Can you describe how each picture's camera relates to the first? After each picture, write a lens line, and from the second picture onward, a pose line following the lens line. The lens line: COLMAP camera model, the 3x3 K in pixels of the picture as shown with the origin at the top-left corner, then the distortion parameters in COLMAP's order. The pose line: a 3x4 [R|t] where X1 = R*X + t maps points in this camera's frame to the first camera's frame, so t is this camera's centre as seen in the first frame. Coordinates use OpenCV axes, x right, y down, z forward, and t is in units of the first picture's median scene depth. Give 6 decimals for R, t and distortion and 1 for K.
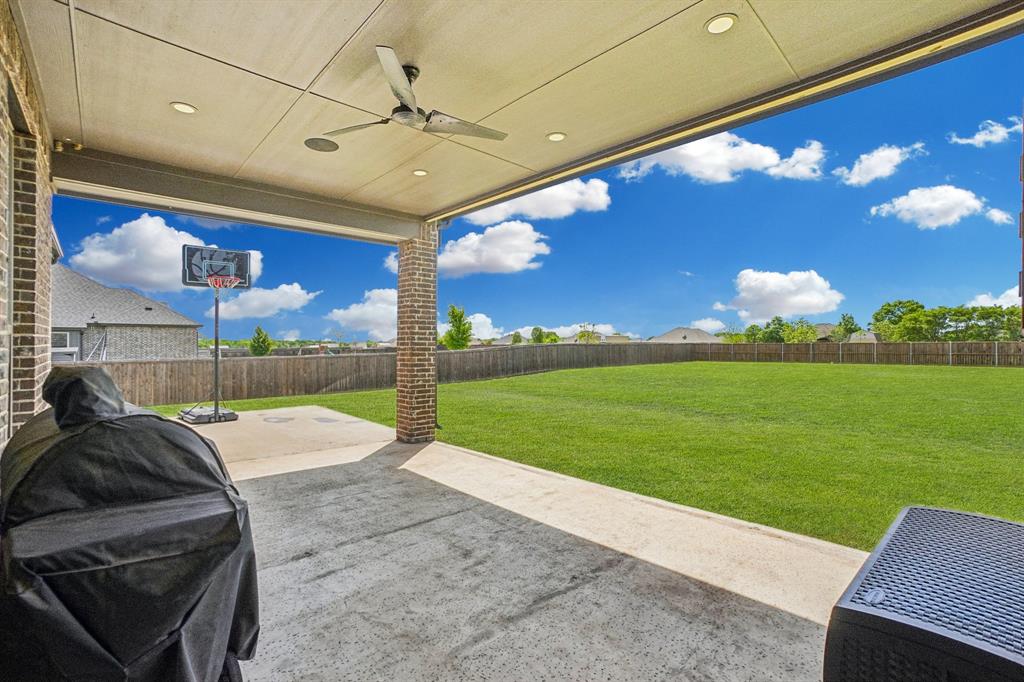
lens RADIAL K [[473.7, 0, 500.9], [0, 473.7, 337.3], [0, 0, 1]] dist [-0.025330, 0.000614]
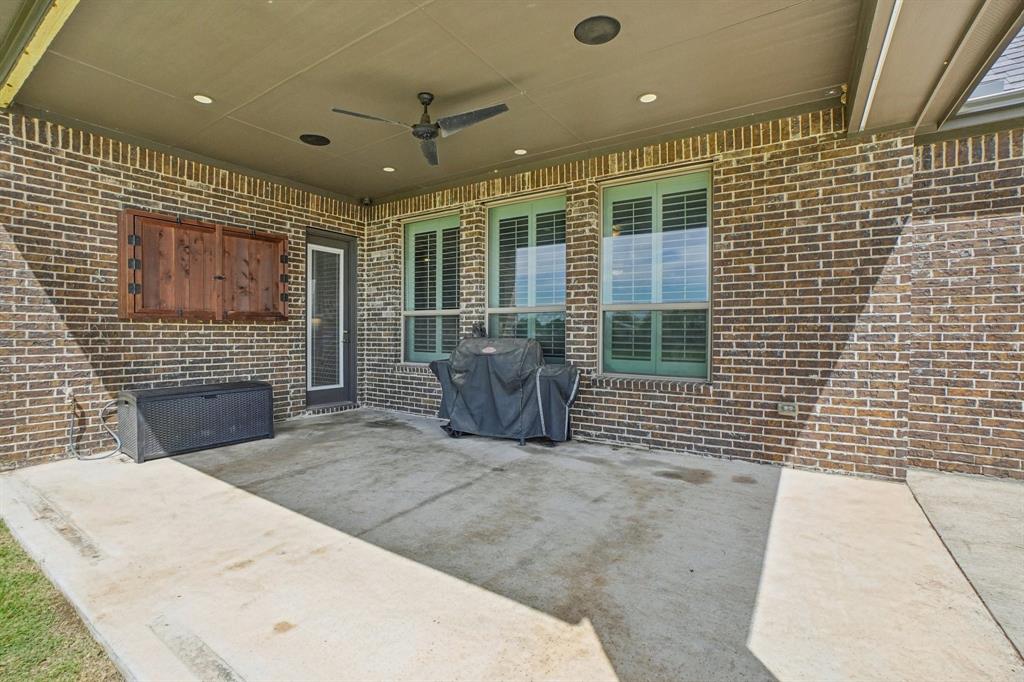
lens RADIAL K [[473.7, 0, 500.9], [0, 473.7, 337.3], [0, 0, 1]] dist [-0.025330, 0.000614]
pose [[-0.973028, 0.007632, -0.230562, -0.077845], [0.007226, 0.999970, 0.002607, 0.059175], [0.230575, 0.000871, -0.973054, 1.684060]]
